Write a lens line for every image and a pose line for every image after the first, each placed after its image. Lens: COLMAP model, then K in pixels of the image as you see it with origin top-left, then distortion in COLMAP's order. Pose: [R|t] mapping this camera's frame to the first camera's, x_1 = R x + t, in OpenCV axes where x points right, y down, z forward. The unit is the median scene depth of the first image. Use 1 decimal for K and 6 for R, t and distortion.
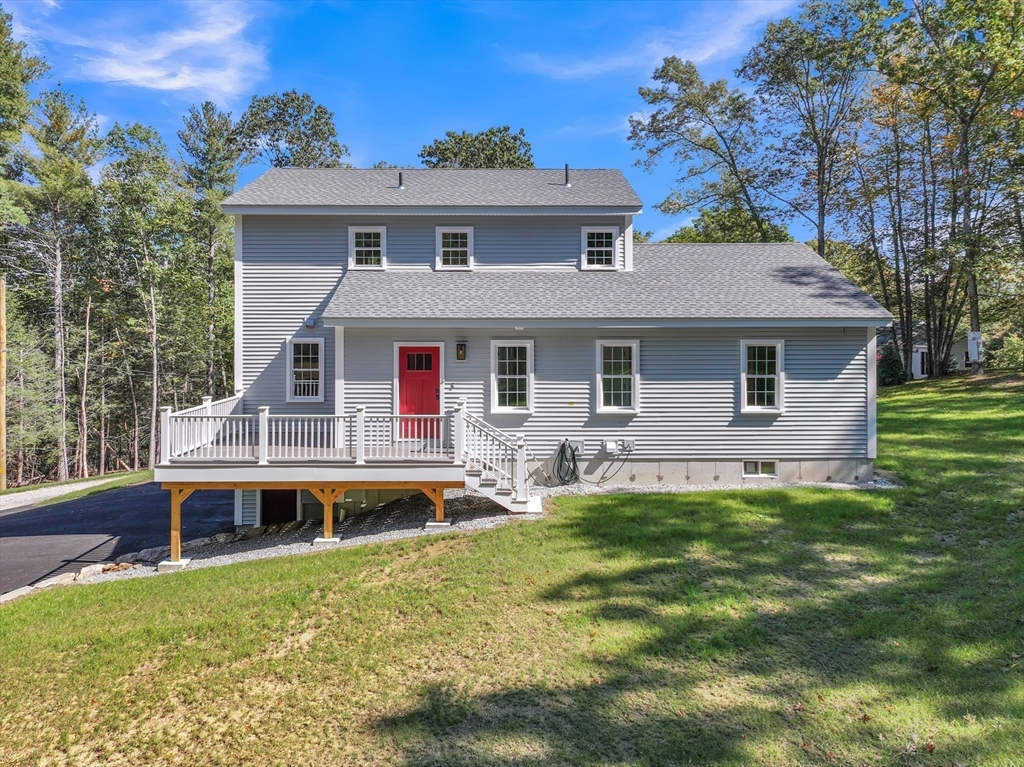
lens RADIAL K [[738.6, 0, 508.4], [0, 738.6, 382.7], [0, 0, 1]] dist [-0.002223, -0.001224]
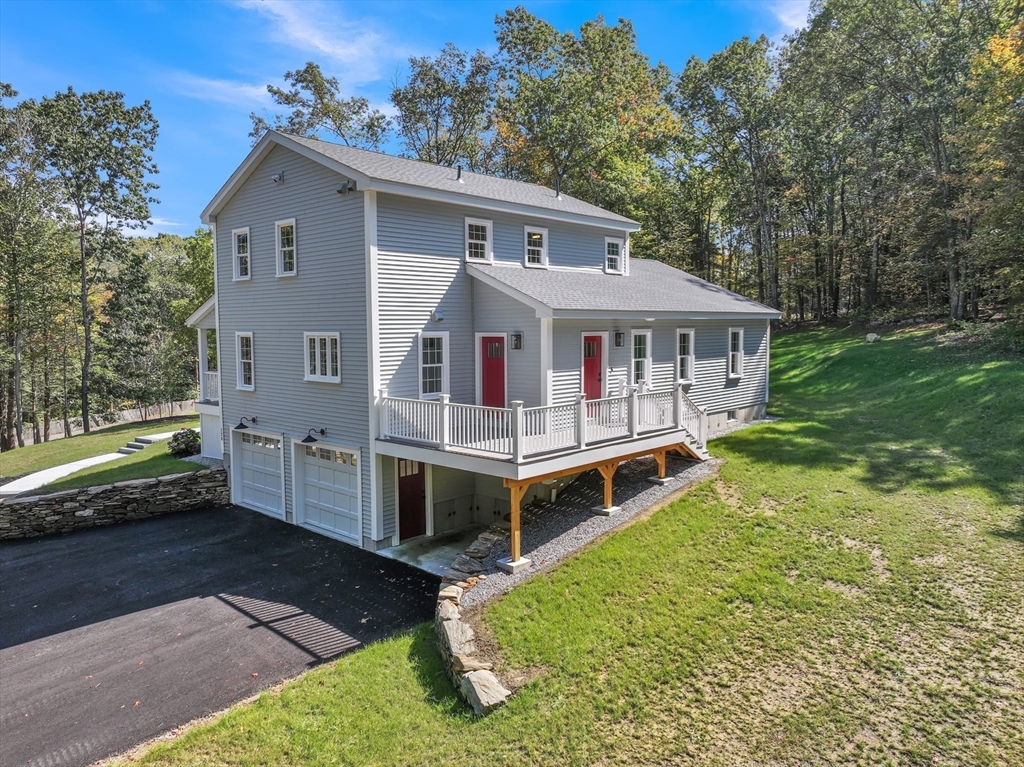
lens RADIAL K [[738.6, 0, 508.4], [0, 738.6, 382.7], [0, 0, 1]] dist [-0.002223, -0.001224]
pose [[0.700474, -0.061329, 0.711038, -0.894089], [0.067522, 0.997527, 0.019521, -0.007173], [-0.710476, 0.034337, 0.702883, 0.267036]]
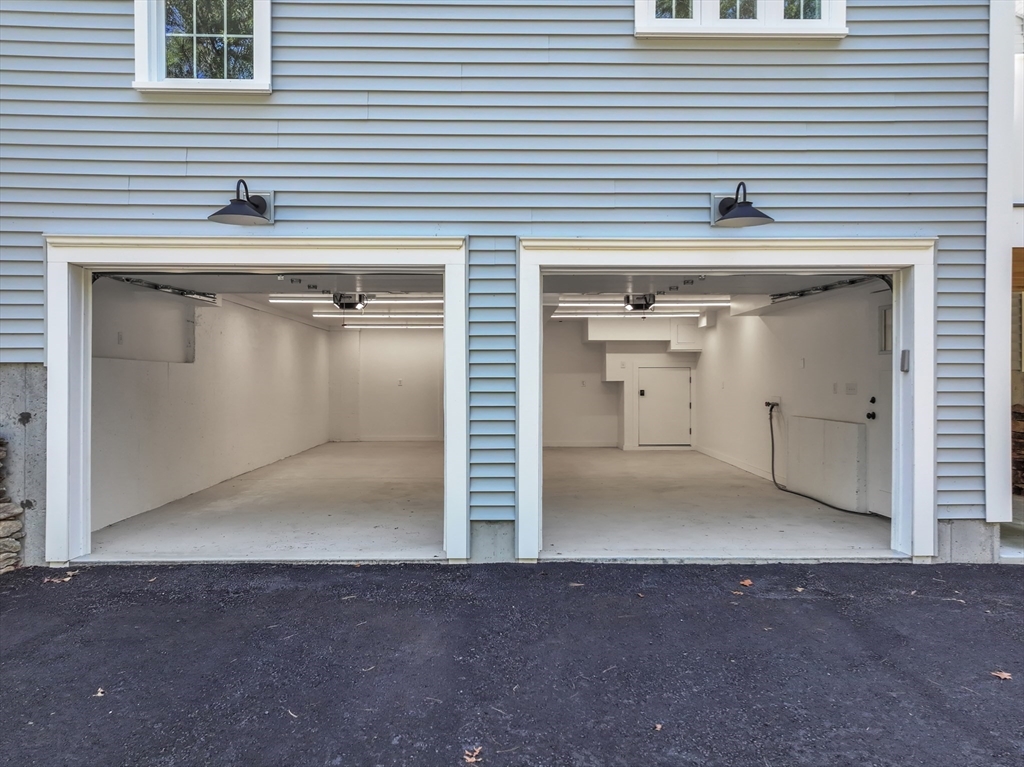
lens RADIAL K [[731.1, 0, 512.0], [0, 731.1, 383.5], [0, 0, 1]] dist [0.001886, 0.012218]
pose [[-0.000520, -0.005018, 0.999987, -0.662920], [0.083422, 0.996502, 0.005044, 0.120646], [-0.996514, 0.083423, -0.000099, 1.221860]]
